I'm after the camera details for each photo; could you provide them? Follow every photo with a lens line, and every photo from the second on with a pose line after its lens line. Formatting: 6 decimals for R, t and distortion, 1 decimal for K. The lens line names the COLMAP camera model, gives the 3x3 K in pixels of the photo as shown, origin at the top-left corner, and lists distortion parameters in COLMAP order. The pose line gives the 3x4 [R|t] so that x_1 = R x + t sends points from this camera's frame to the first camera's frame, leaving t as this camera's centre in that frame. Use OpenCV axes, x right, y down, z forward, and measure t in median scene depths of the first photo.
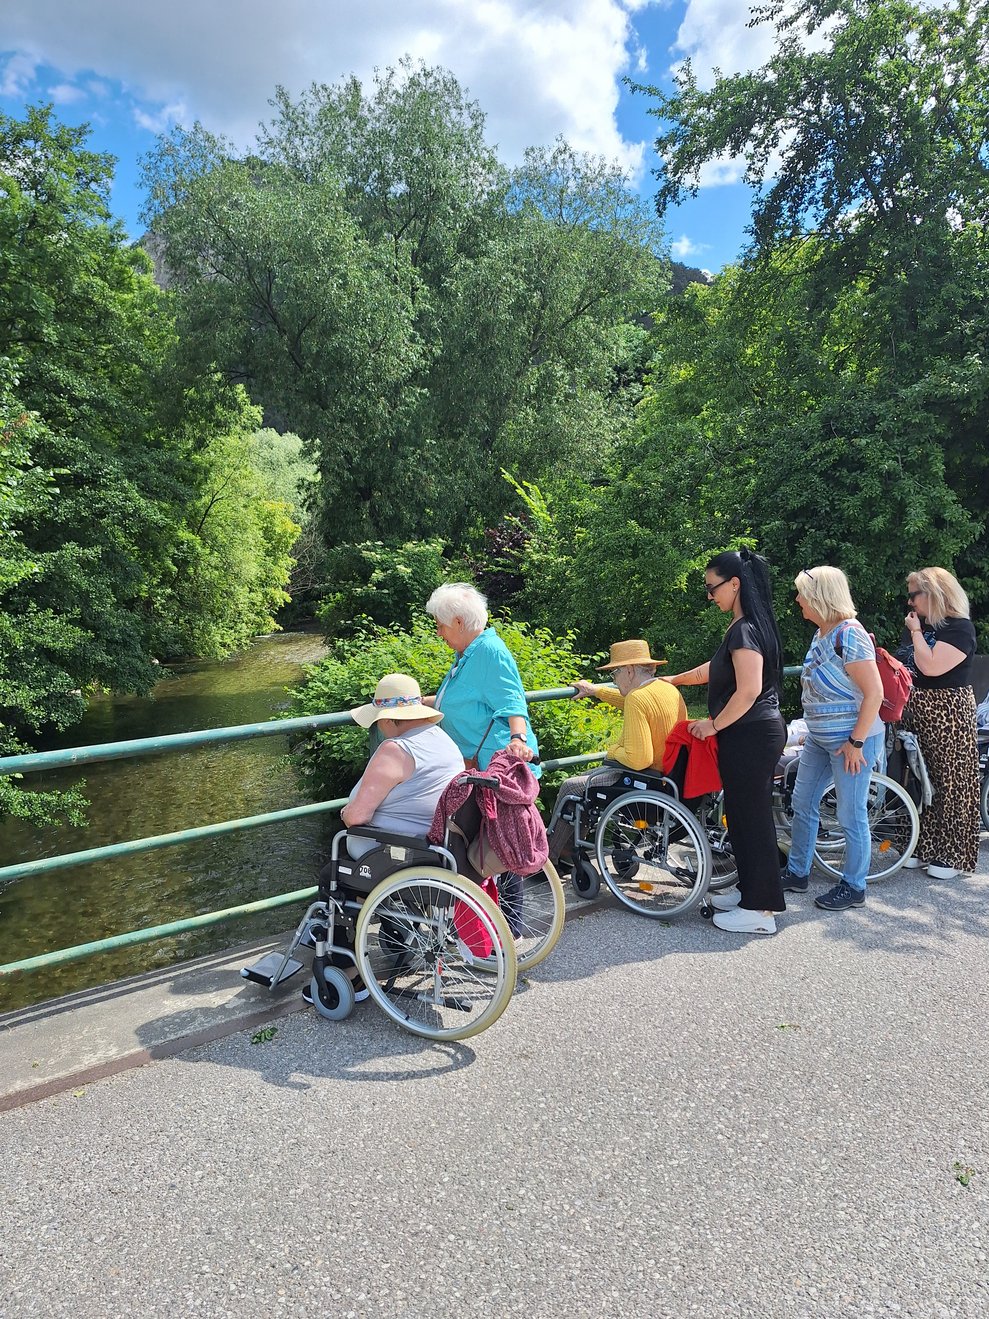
lens RADIAL K [[968.0, 0, 526.2], [0, 968.0, 695.0], [0, 0, 1]] dist [0.129888, -0.176940]
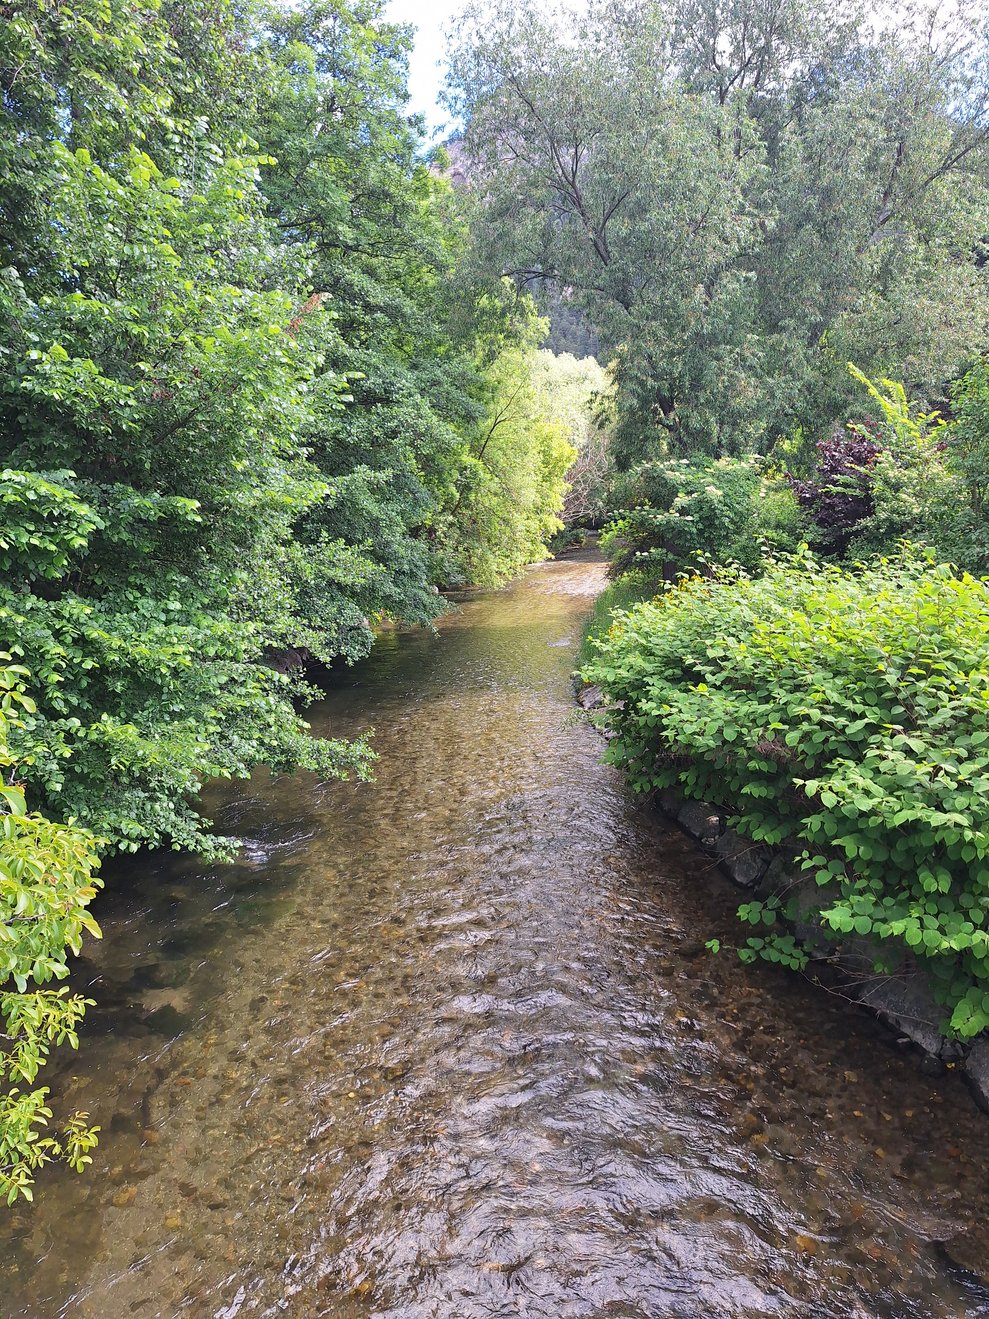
lens RADIAL K [[968.0, 0, 526.2], [0, 968.0, 695.0], [0, 0, 1]] dist [0.129888, -0.176940]
pose [[0.965619, 0.050753, -0.254961, -0.053896], [-0.031826, 0.996459, 0.077824, -0.012455], [0.258008, -0.067034, 0.963815, 0.111884]]
